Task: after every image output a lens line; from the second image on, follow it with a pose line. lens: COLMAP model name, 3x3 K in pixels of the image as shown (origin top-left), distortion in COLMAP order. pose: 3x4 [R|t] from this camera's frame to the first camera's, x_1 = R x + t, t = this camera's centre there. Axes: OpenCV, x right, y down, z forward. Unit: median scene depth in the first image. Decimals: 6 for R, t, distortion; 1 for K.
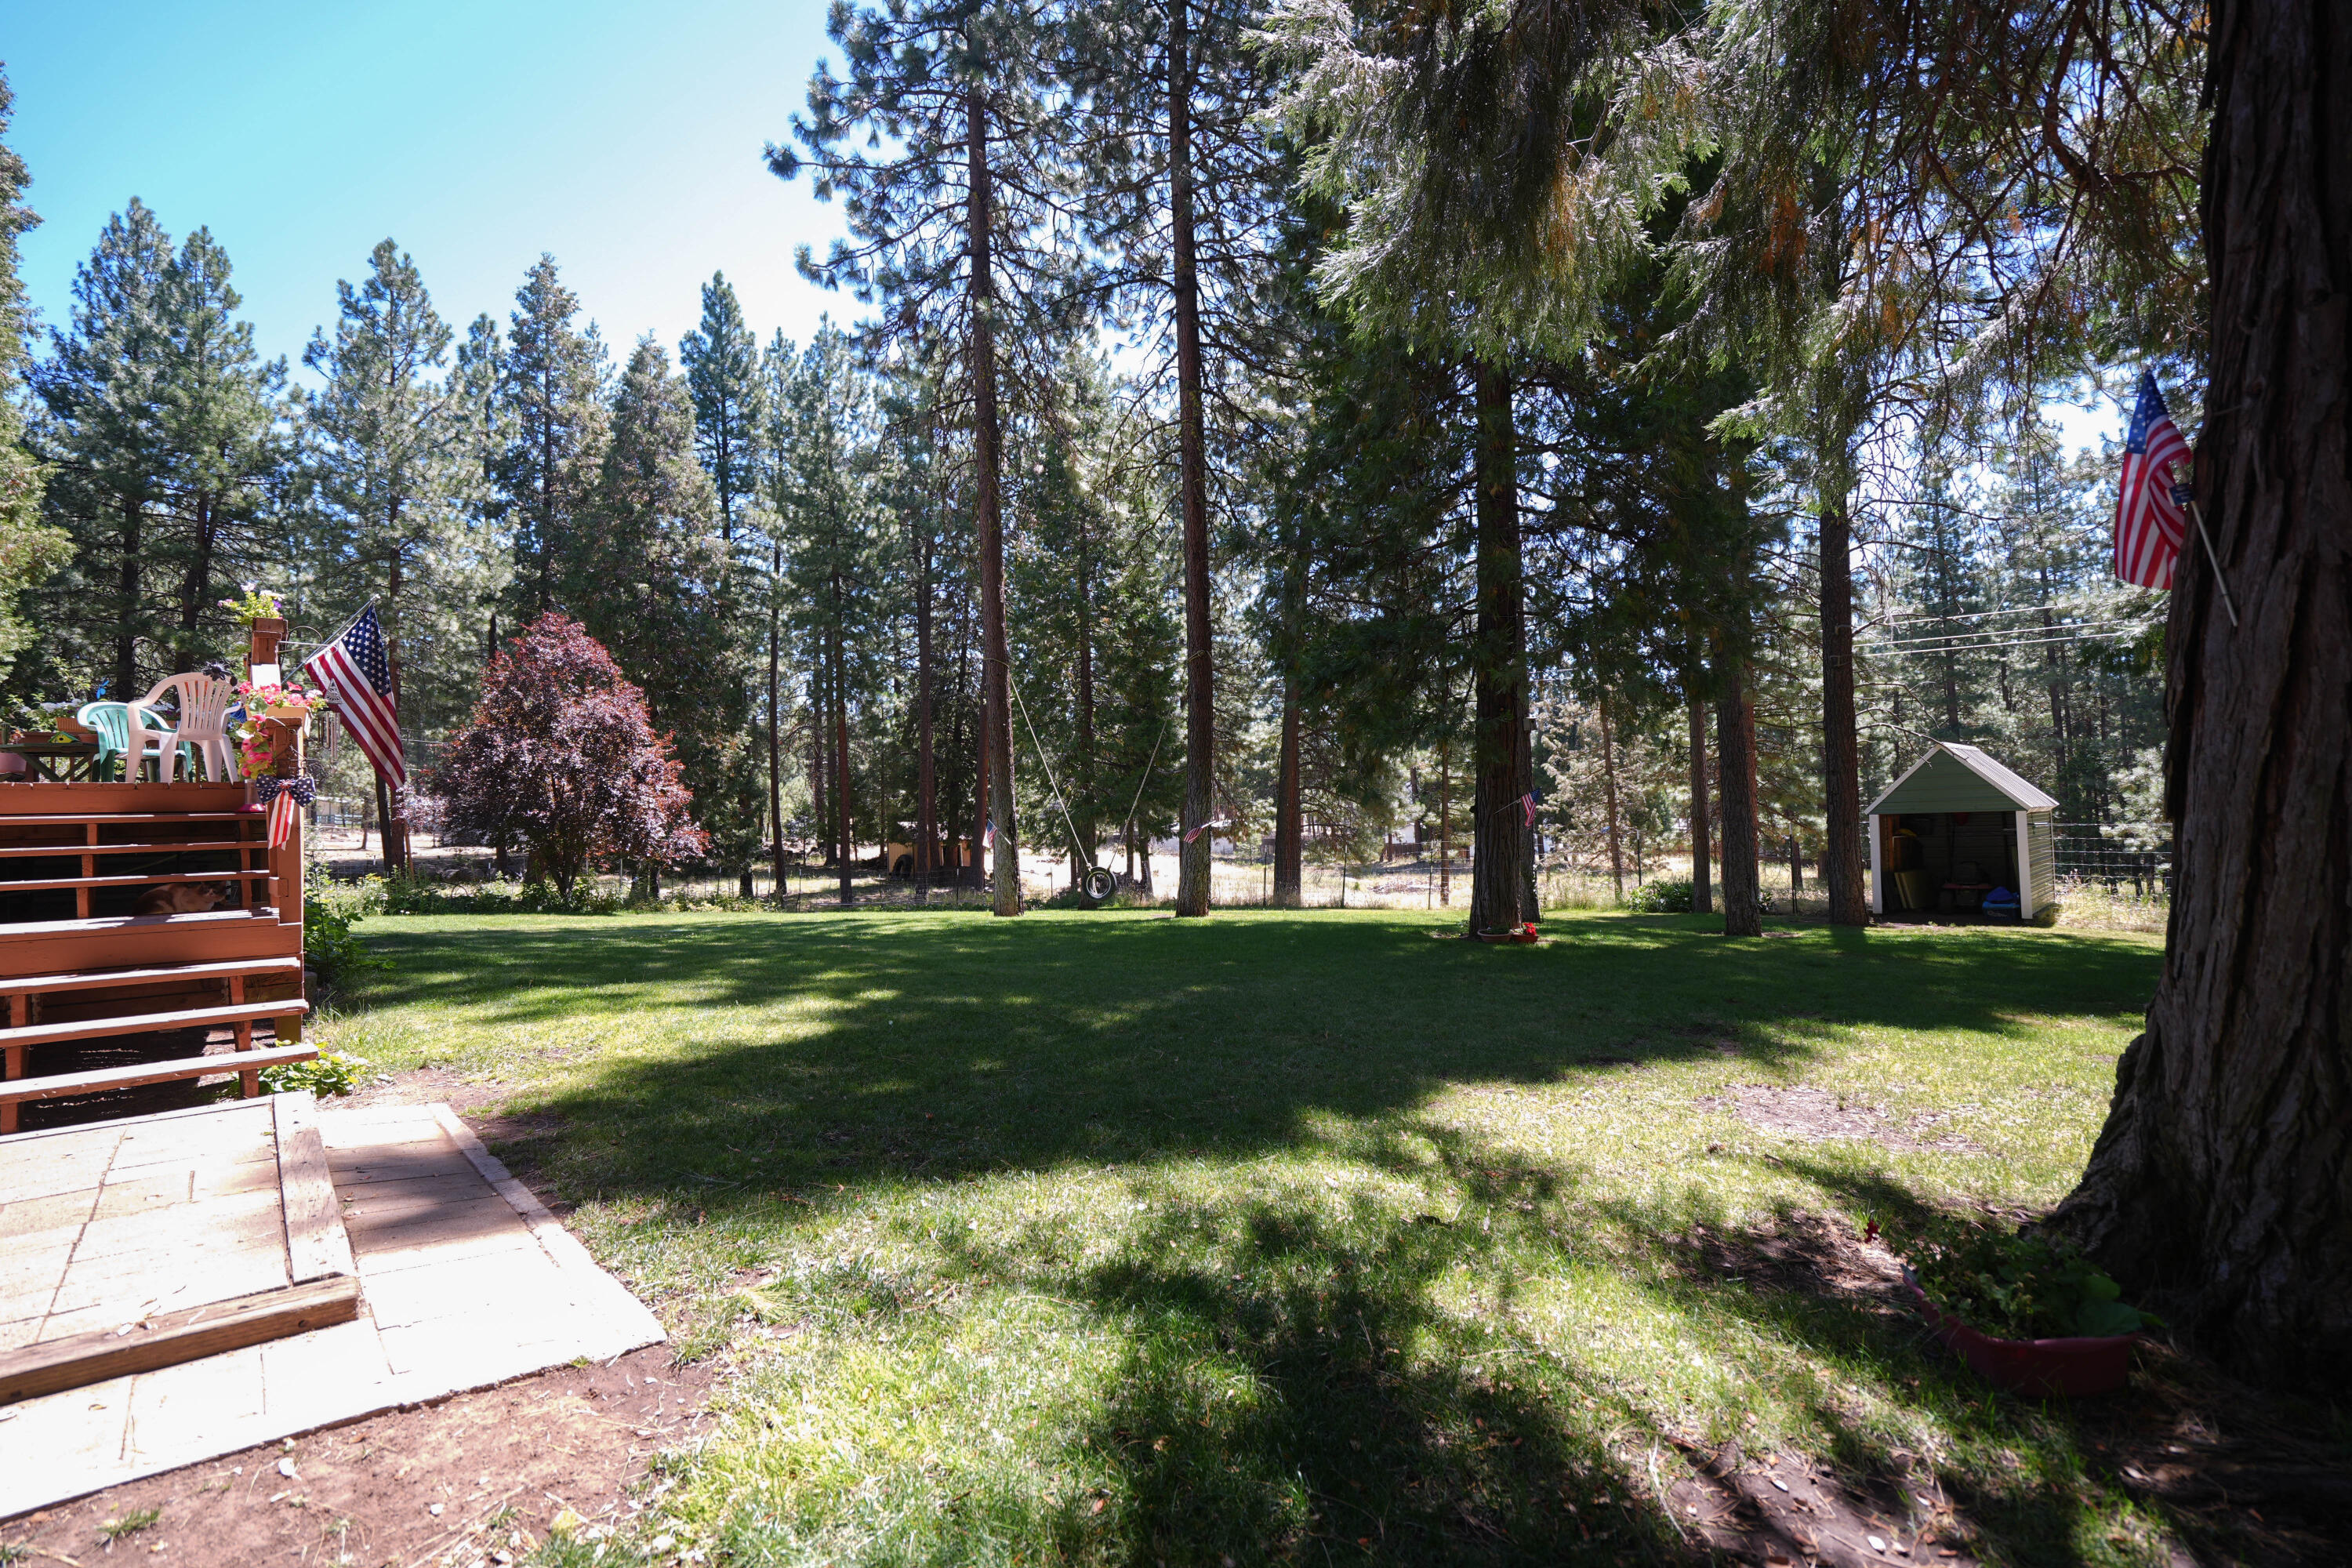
lens RADIAL K [[1075.4, 0, 1176.0], [0, 1075.4, 784.0], [0, 0, 1]] dist [0.001357, -0.000171]
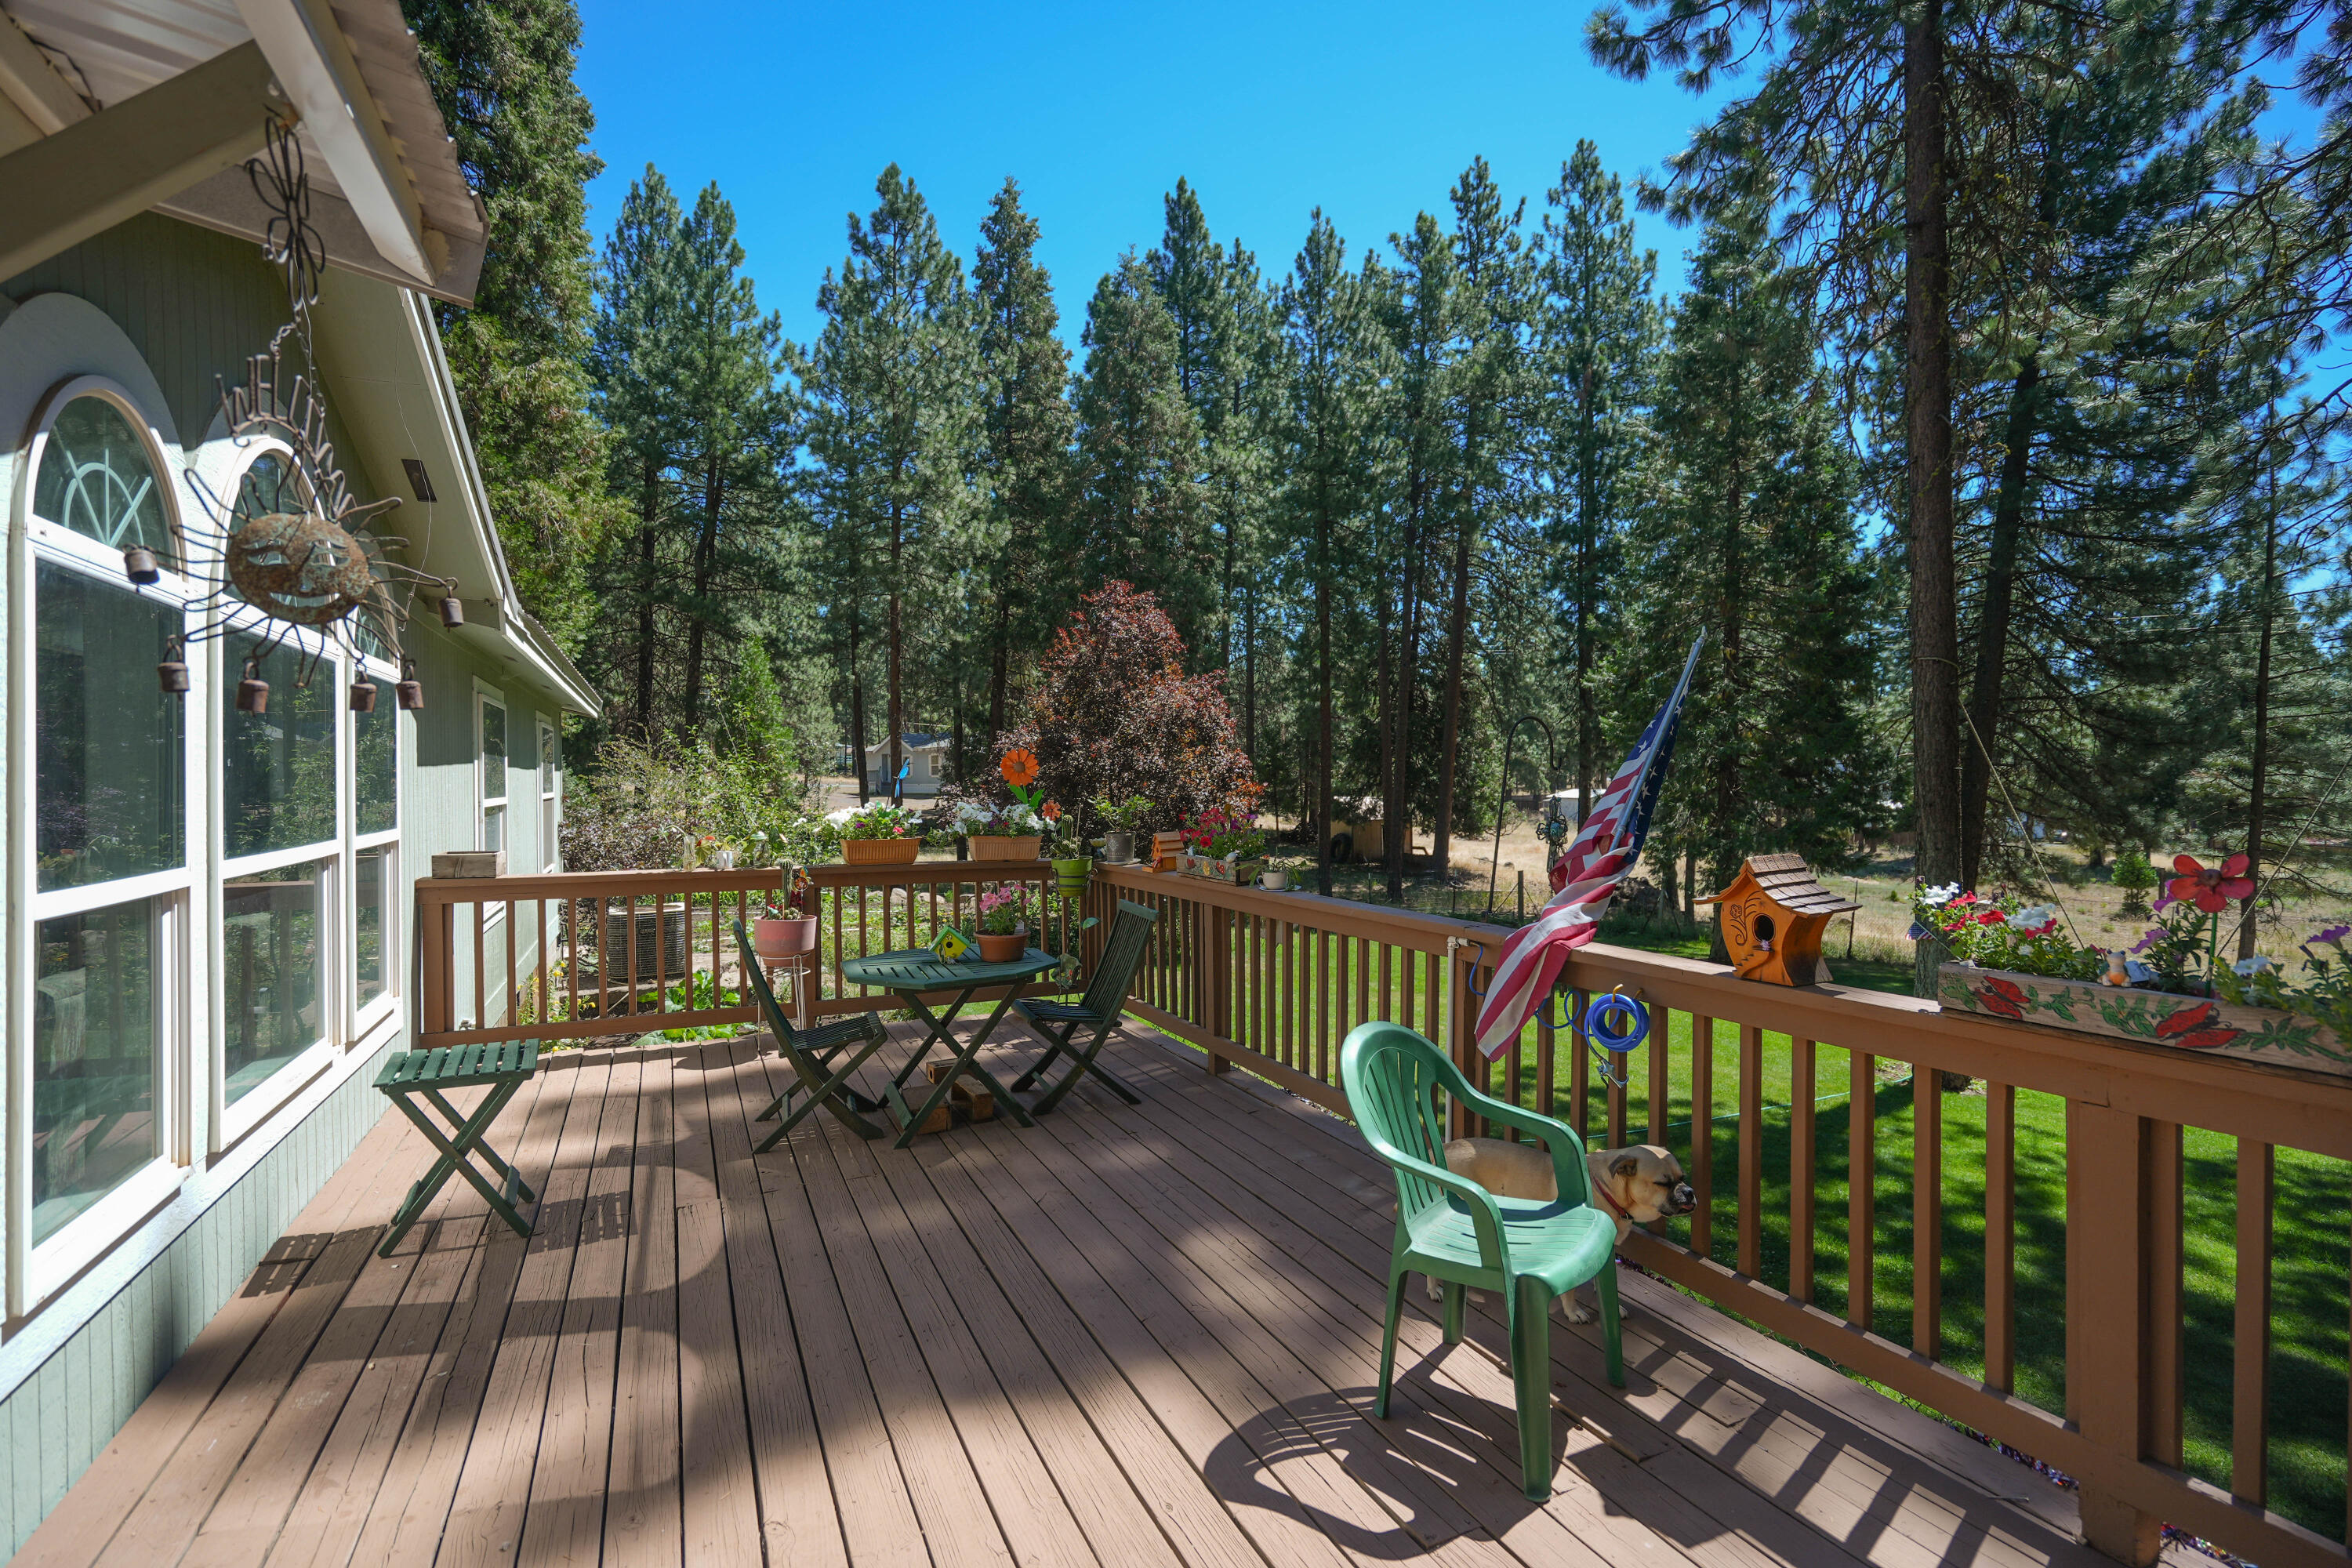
lens RADIAL K [[1075.4, 0, 1176.0], [0, 1075.4, 784.0], [0, 0, 1]] dist [0.001357, -0.000171]
pose [[0.961165, 0.034653, -0.273790, -0.198067], [-0.019058, 0.998051, 0.059417, -0.033846], [0.275316, -0.051892, 0.959952, 0.138627]]
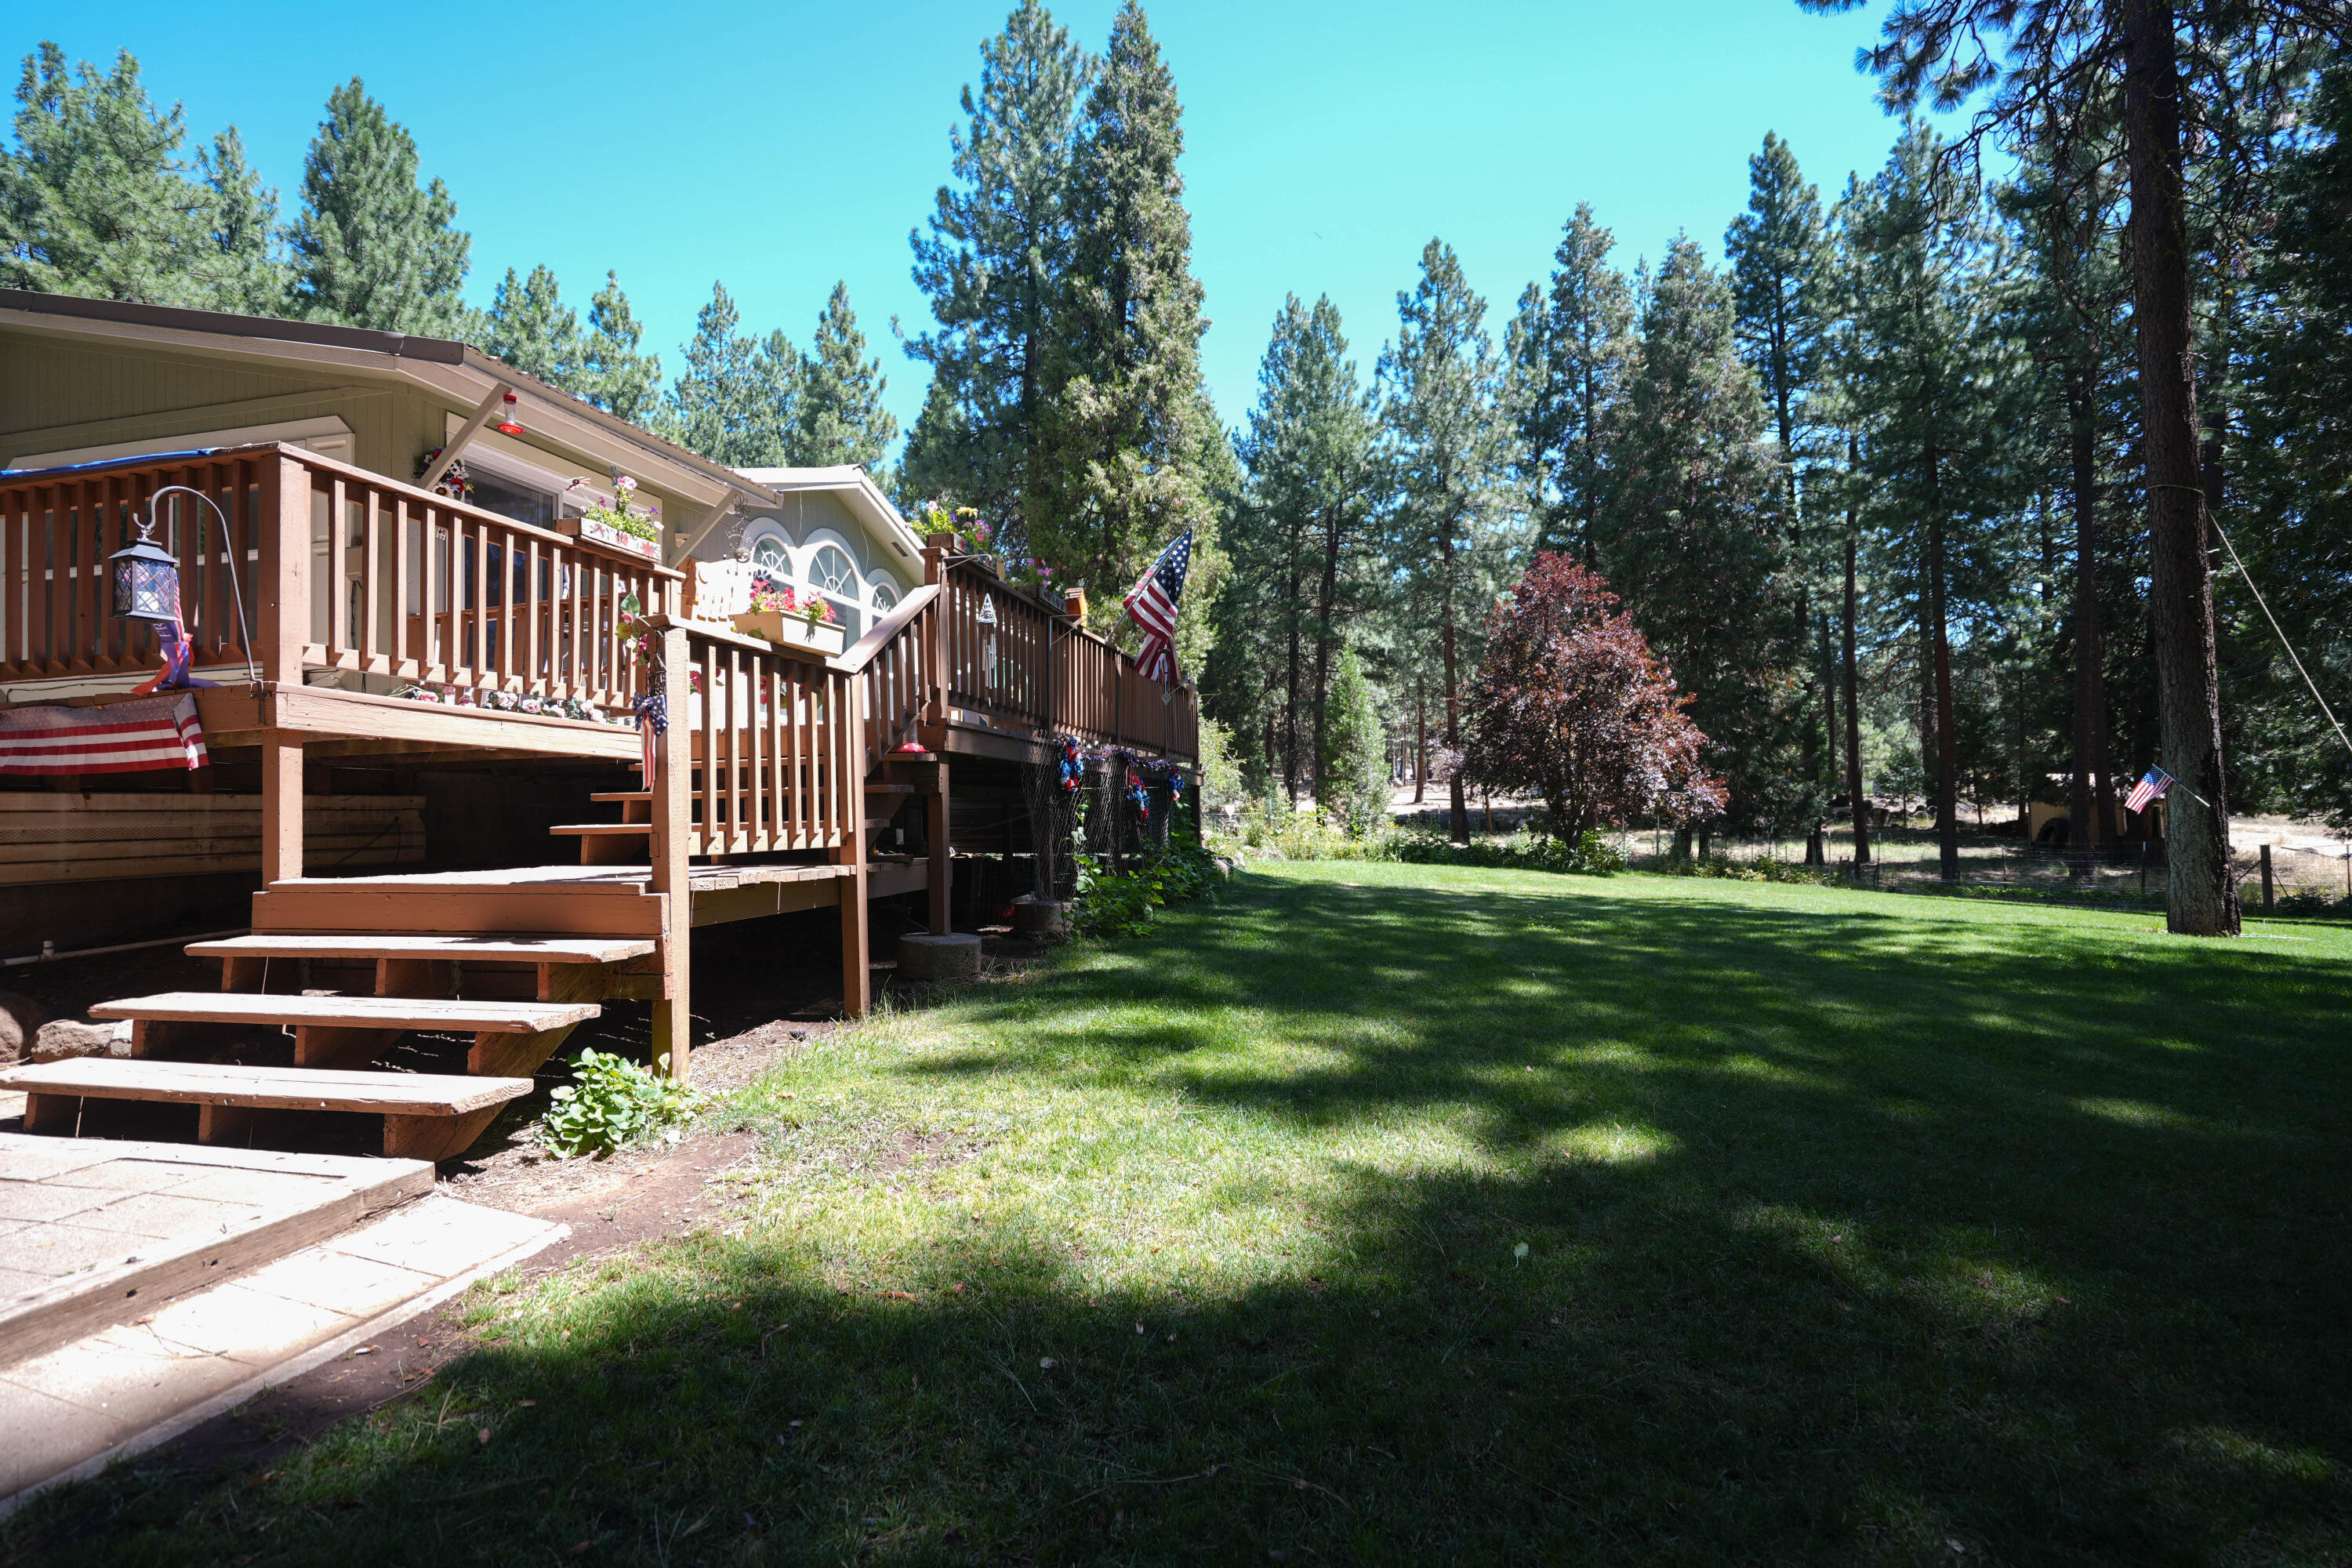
lens RADIAL K [[1076.4, 0, 1146.0], [0, 1076.4, 775.8], [0, 0, 1]] dist [0.000994, 0.000340]
pose [[0.568683, -0.000557, -0.822556, -0.003209], [0.029505, 0.999370, 0.019721, 0.005276], [0.822027, -0.035485, 0.568342, 0.105284]]
